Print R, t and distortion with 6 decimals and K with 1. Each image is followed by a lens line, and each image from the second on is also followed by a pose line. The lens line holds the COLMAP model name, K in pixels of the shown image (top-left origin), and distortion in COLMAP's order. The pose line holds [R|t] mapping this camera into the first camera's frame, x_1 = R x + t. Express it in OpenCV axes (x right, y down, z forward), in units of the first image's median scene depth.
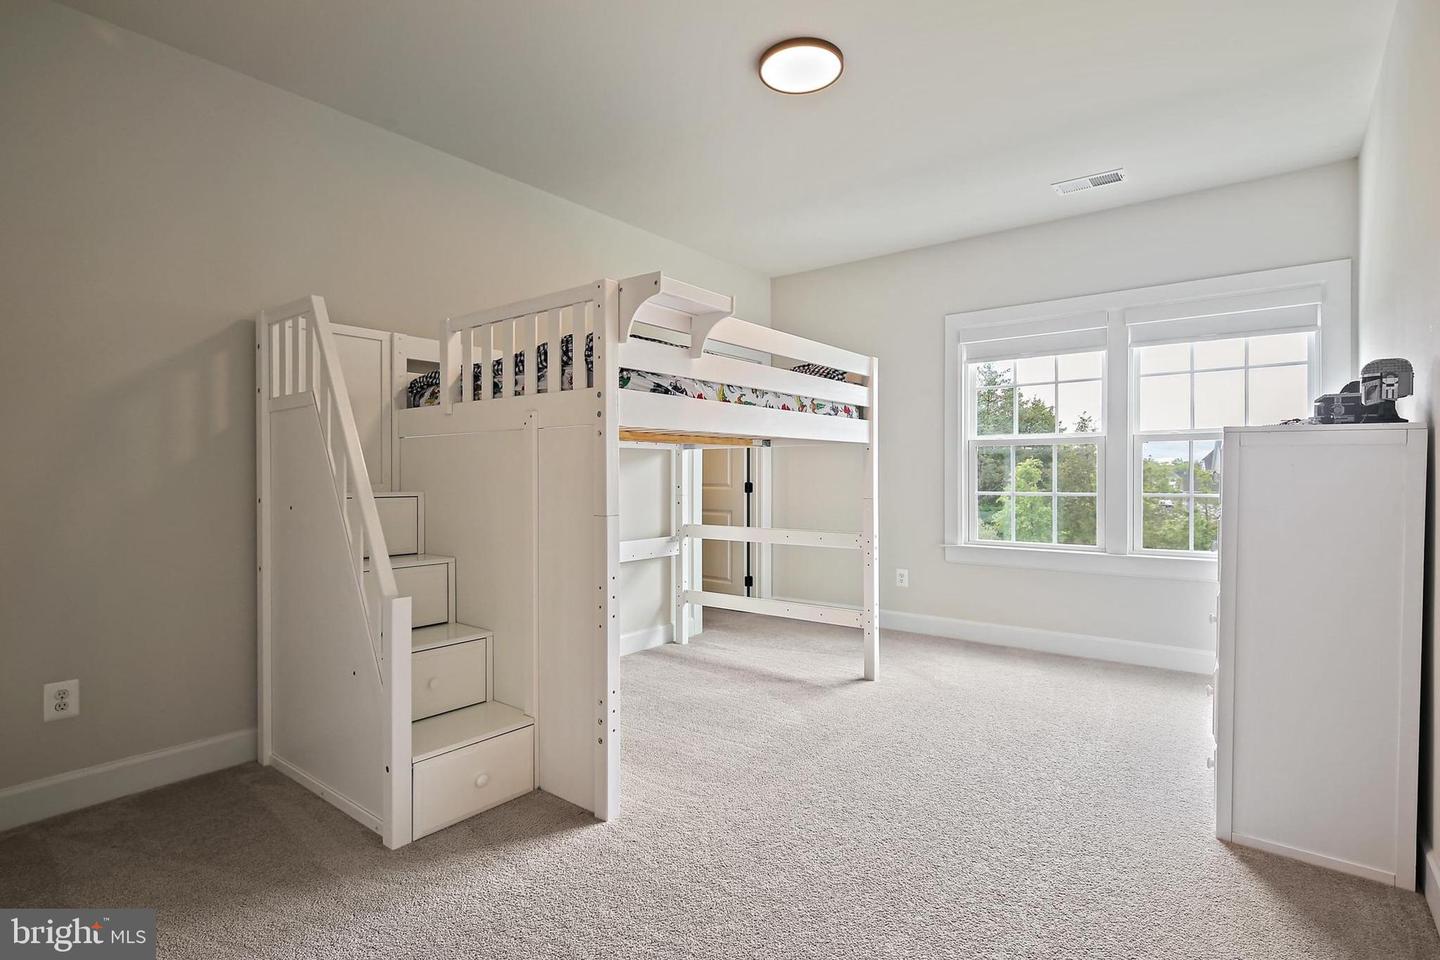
lens RADIAL K [[712.9, 0, 710.4], [0, 712.9, 474.8], [0, 0, 1]] dist [0.001369, -0.001006]
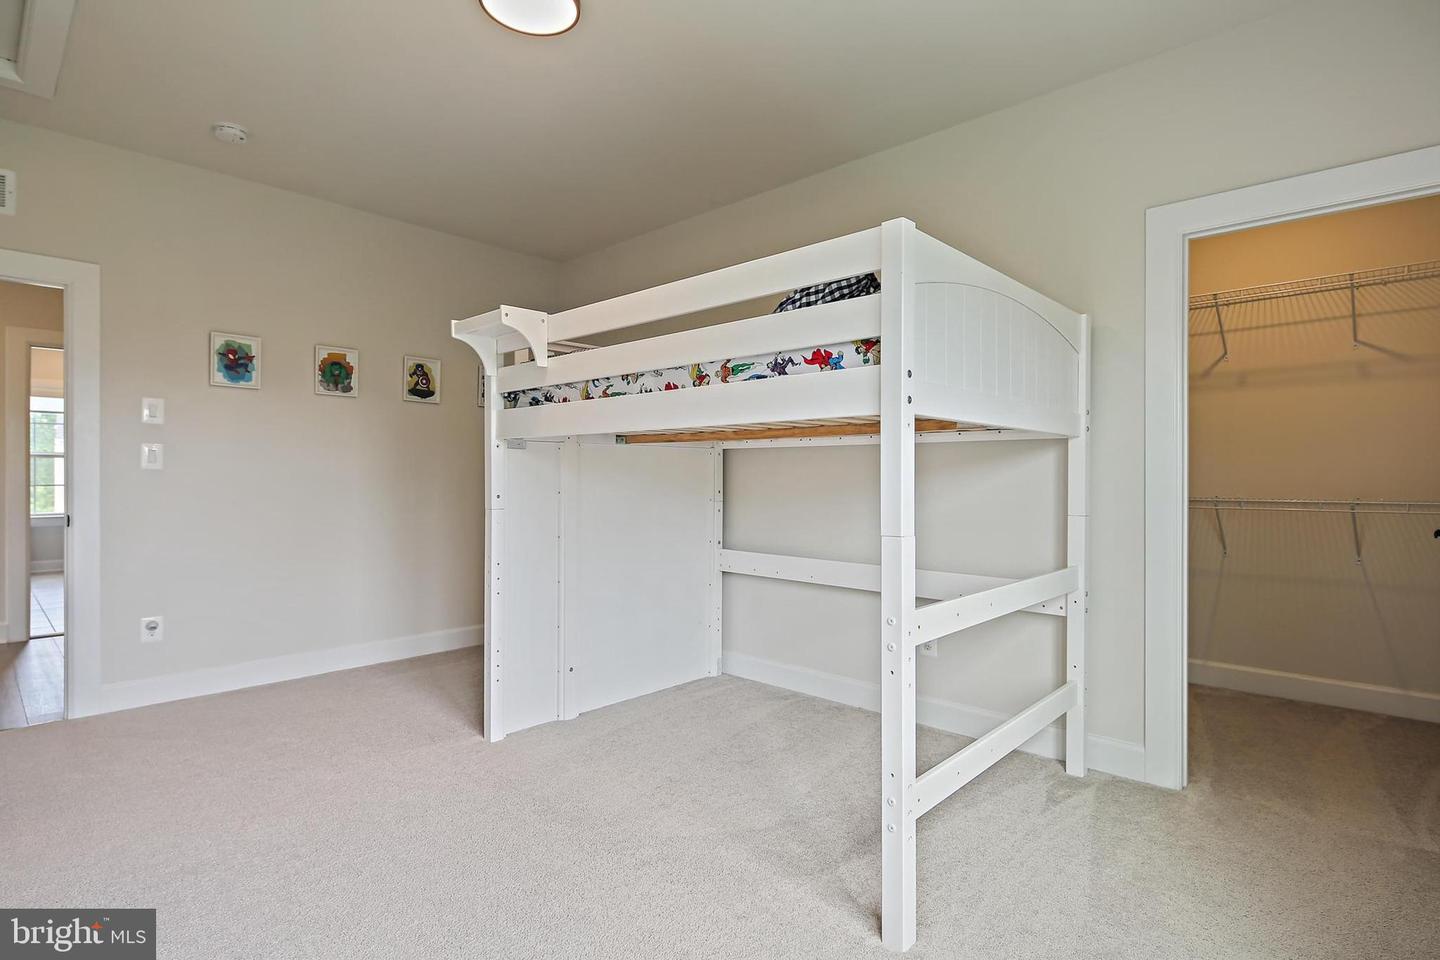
lens RADIAL K [[712.9, 0, 716.4], [0, 712.9, 470.9], [0, 0, 1]] dist [0.001369, -0.001006]
pose [[-0.097249, 0.000457, -0.995260, 0.837528], [-0.001359, 0.999999, 0.000592, -0.009900], [0.995259, 0.001410, -0.097248, 1.141757]]
